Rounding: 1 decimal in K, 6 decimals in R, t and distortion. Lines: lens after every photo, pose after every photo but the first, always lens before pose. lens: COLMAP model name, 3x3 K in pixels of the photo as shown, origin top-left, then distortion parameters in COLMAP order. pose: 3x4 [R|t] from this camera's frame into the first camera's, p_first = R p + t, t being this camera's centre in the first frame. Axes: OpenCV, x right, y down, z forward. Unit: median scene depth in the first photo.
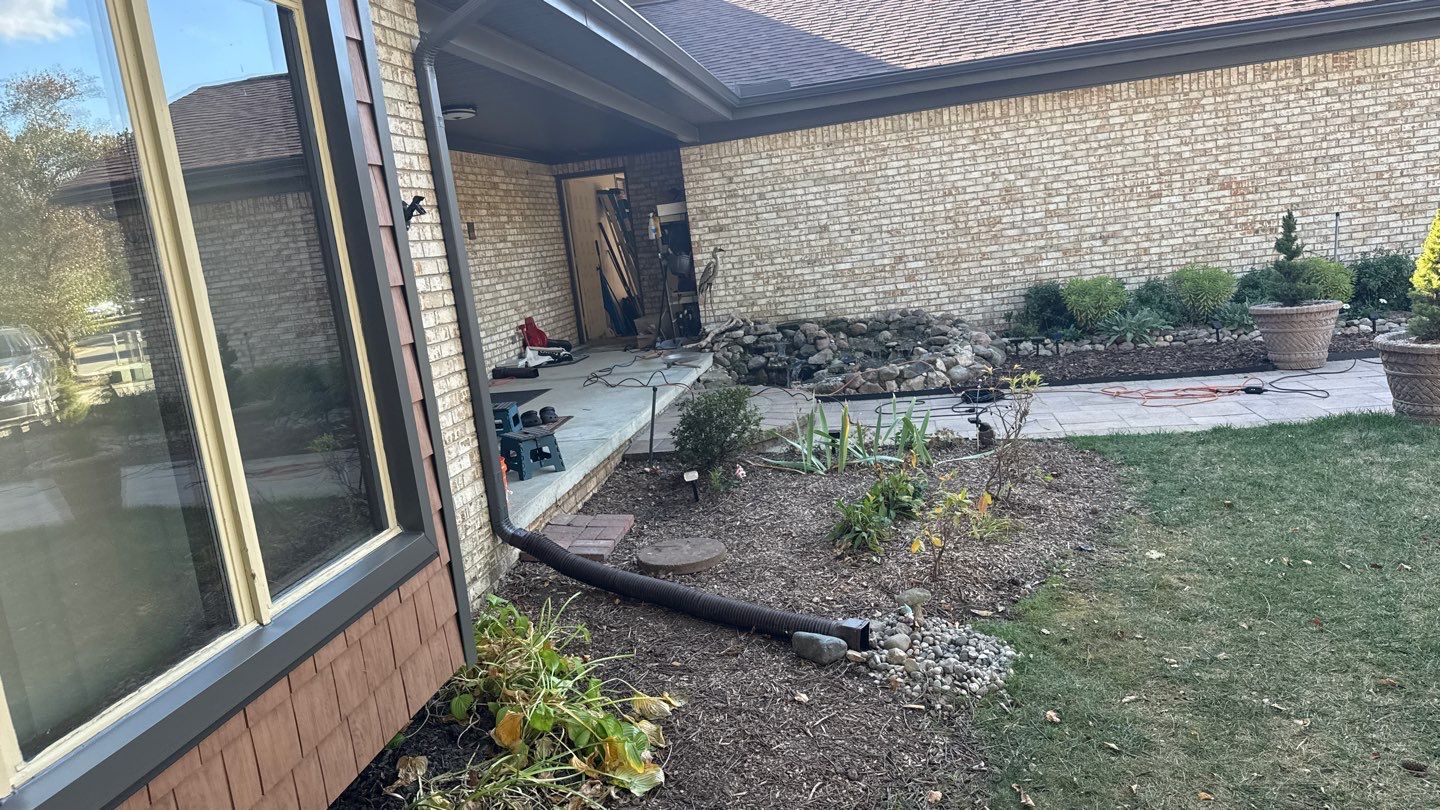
lens RADIAL K [[988.6, 0, 726.5], [0, 988.6, 399.3], [0, 0, 1]] dist [0.136383, -0.227368]
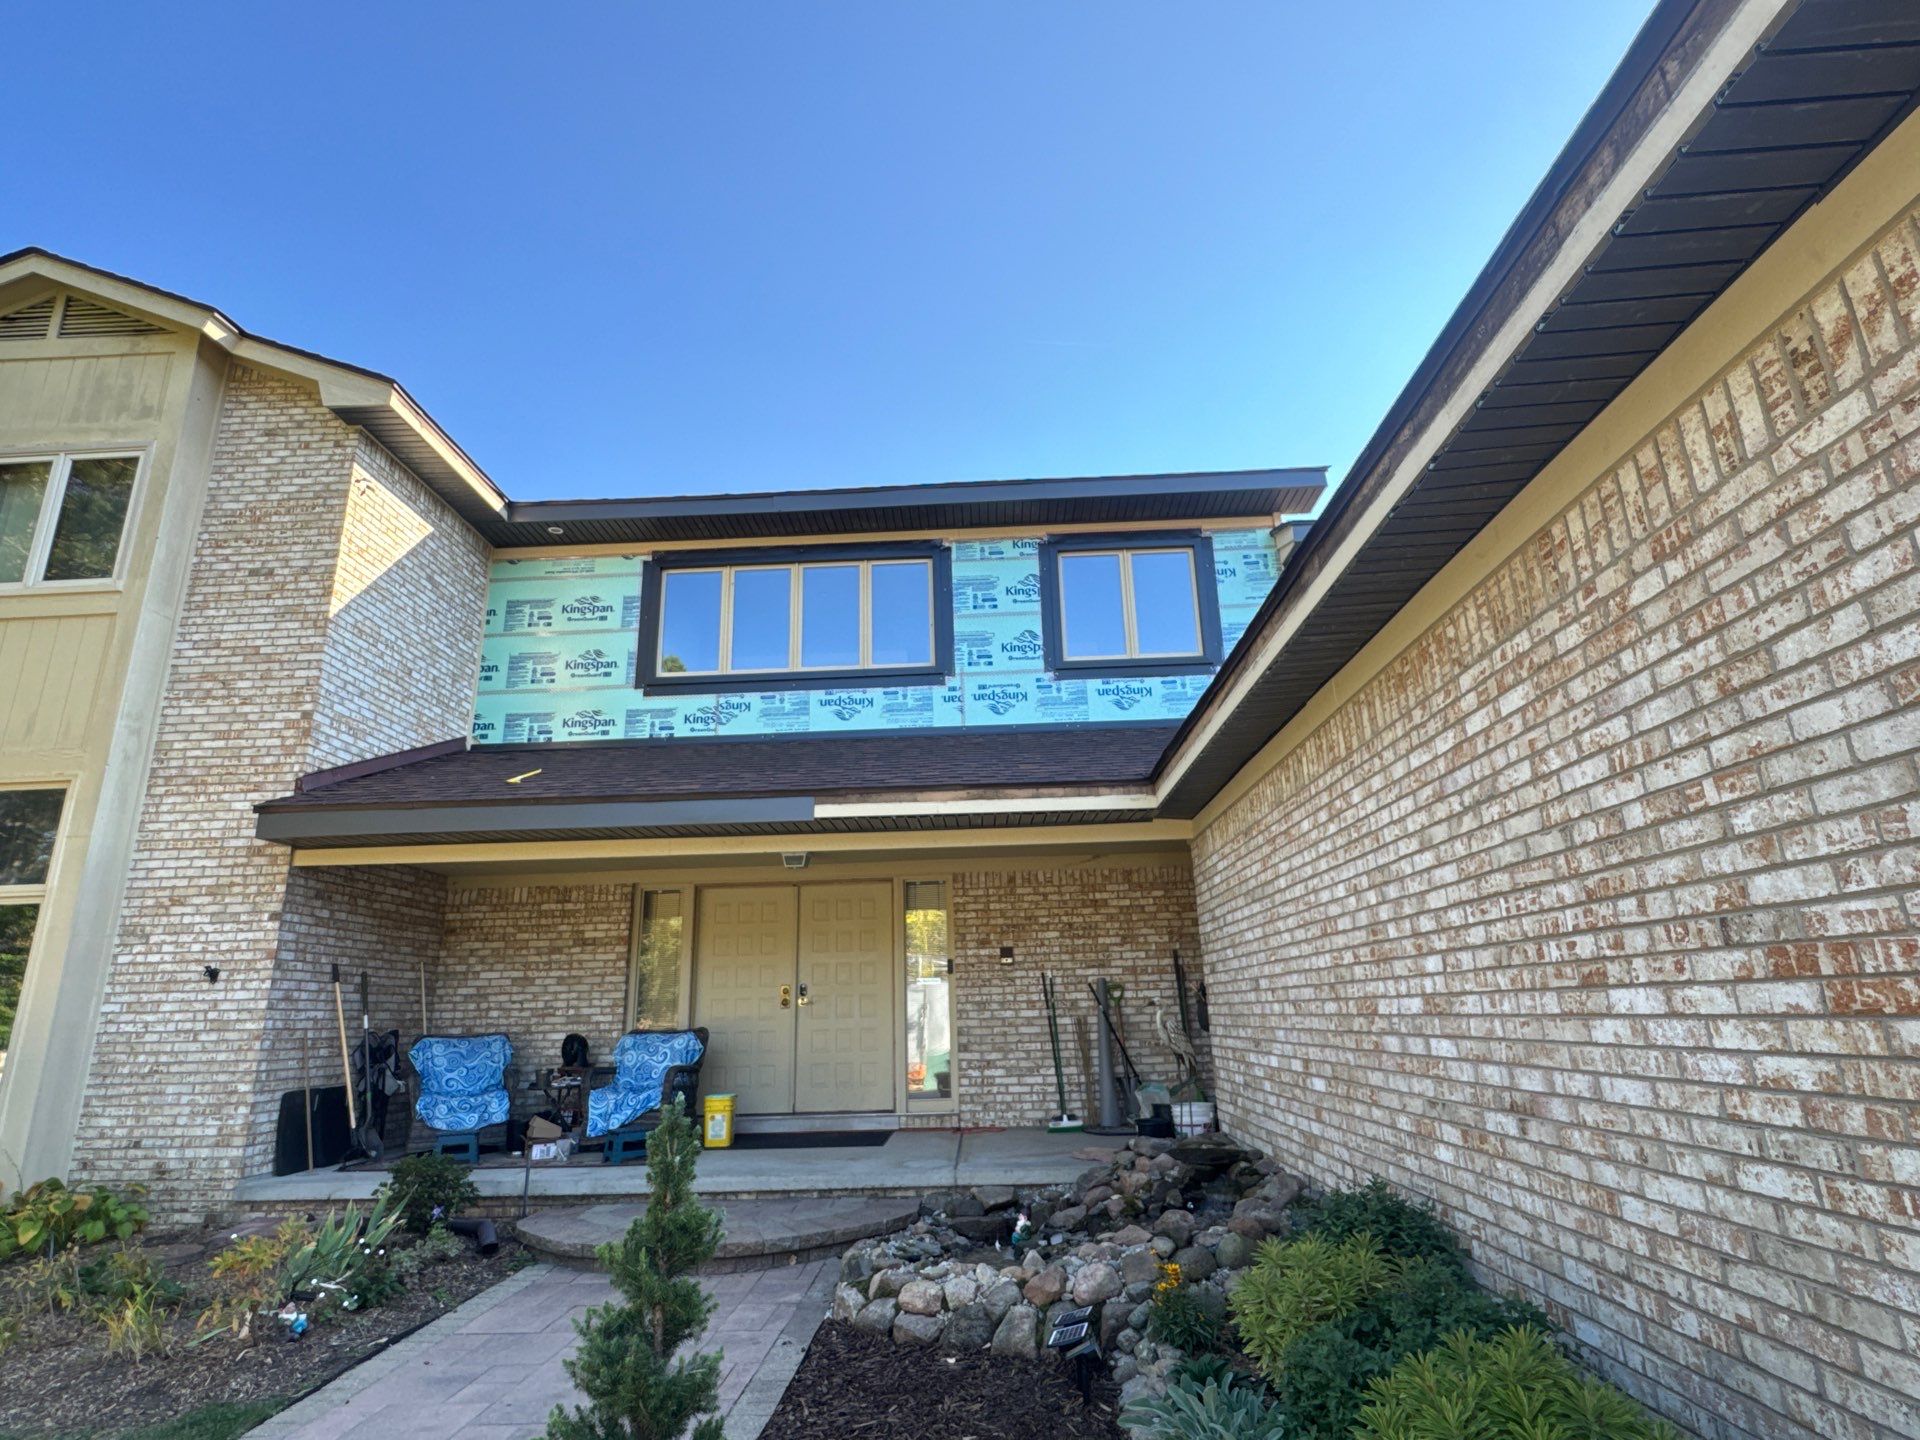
lens RADIAL K [[1015.6, 0, 962.1], [0, 1015.6, 722.1], [0, 0, 1]] dist [0.021470, 0.000526]
pose [[0.118540, -0.168085, -0.978619, 0.651557], [-0.153803, 0.970565, -0.185332, -0.186819], [0.980965, 0.172484, 0.089199, 0.785088]]
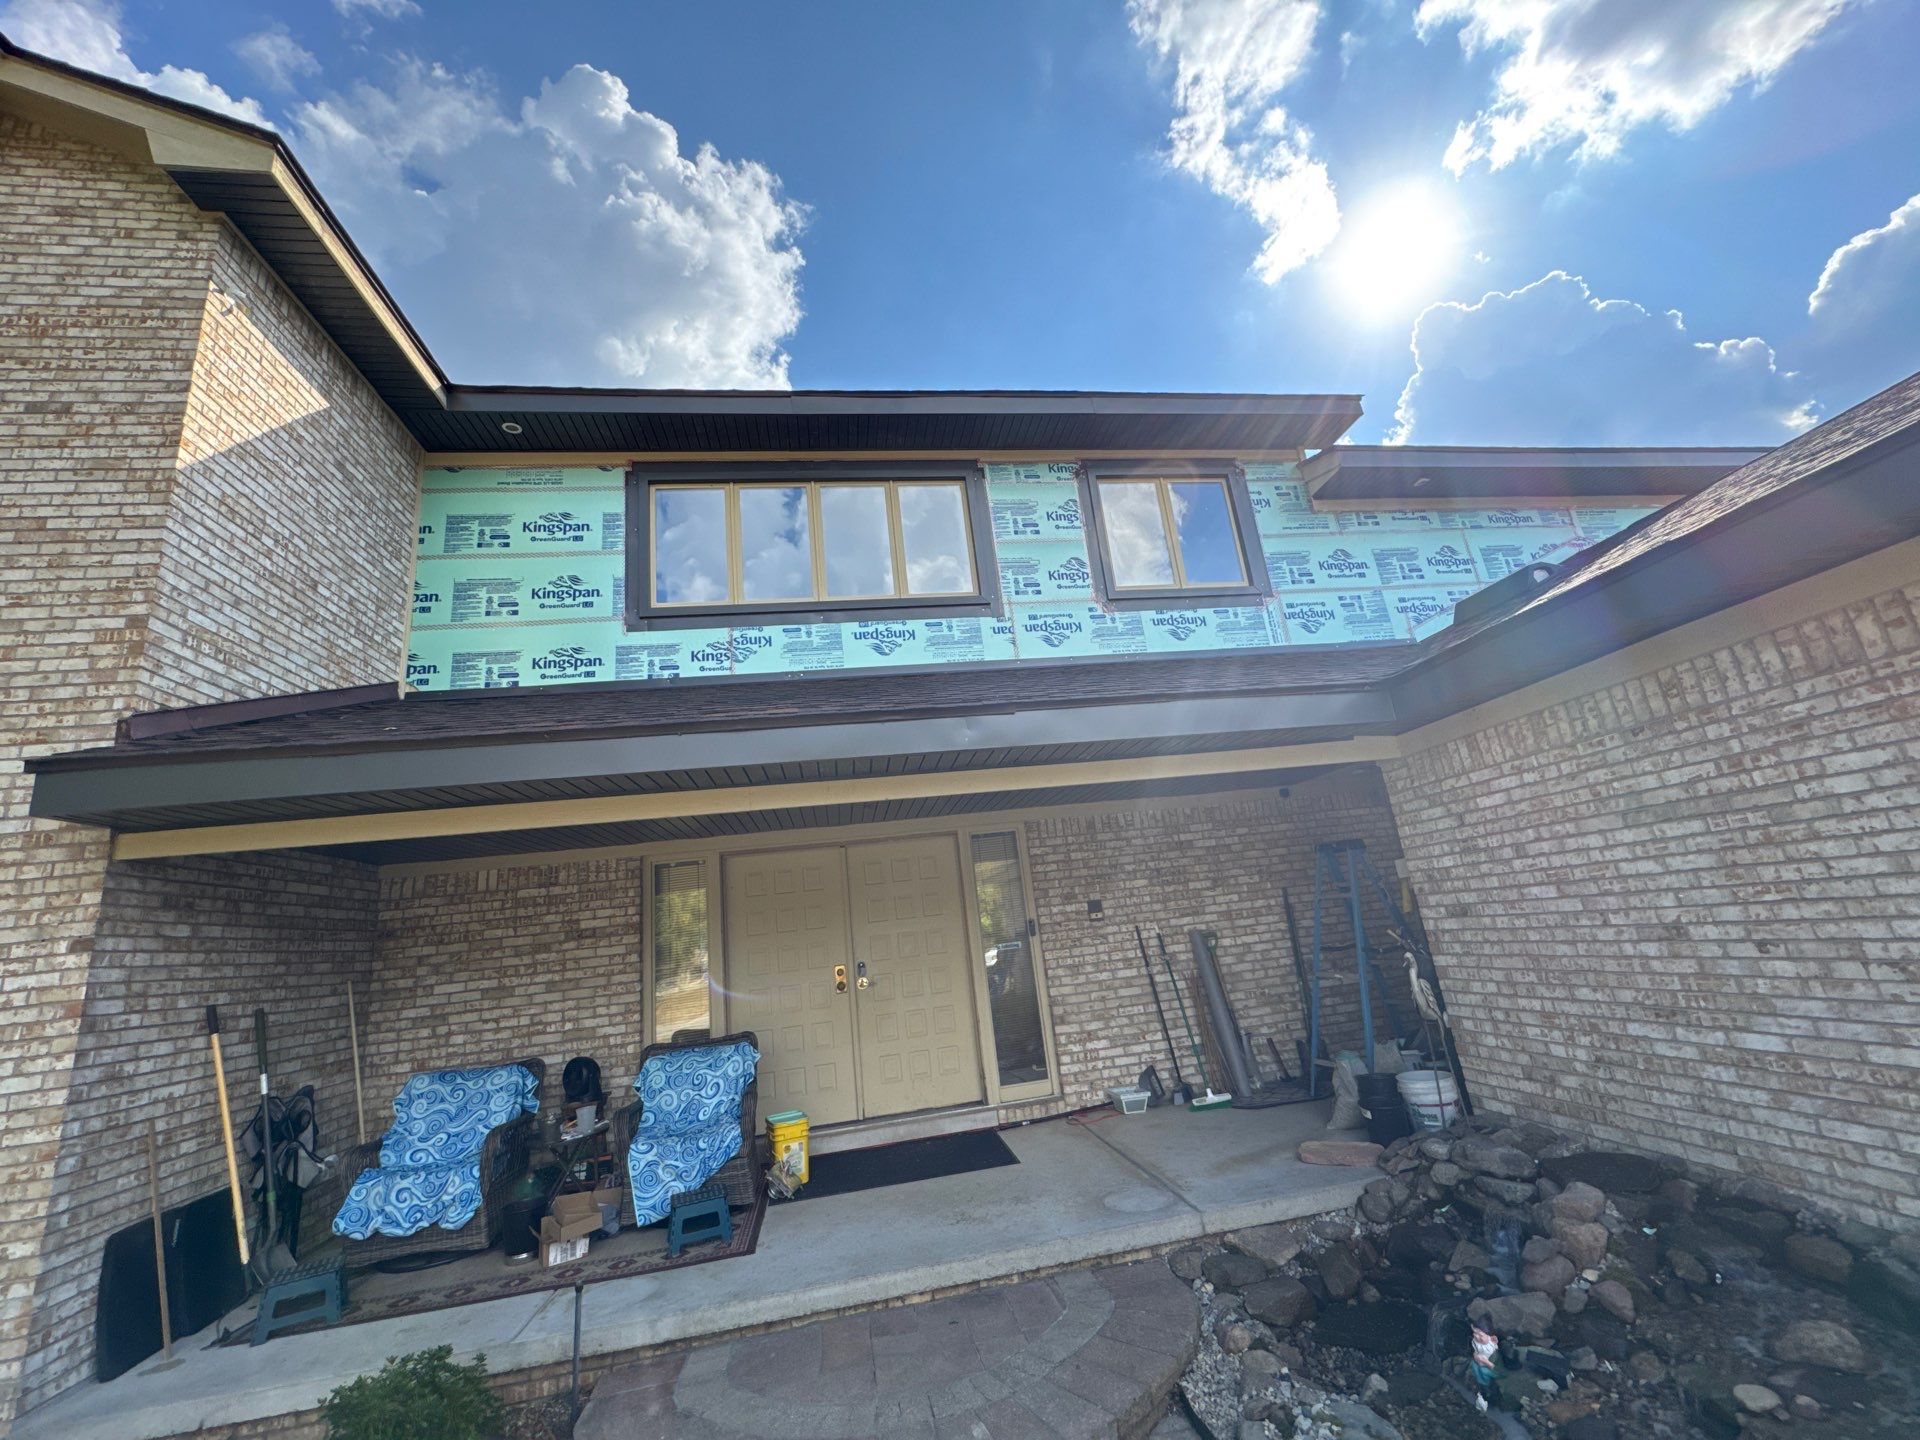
lens RADIAL K [[775.3, 0, 960.0], [0, 775.3, 720.0], [0, 0, 1]] dist [0.007899, -0.001102]
pose [[0.315588, -0.169184, -0.933692, 0.323568], [-0.085593, 0.974890, -0.205579, -0.171226], [0.945028, 0.144796, 0.293183, 0.646608]]
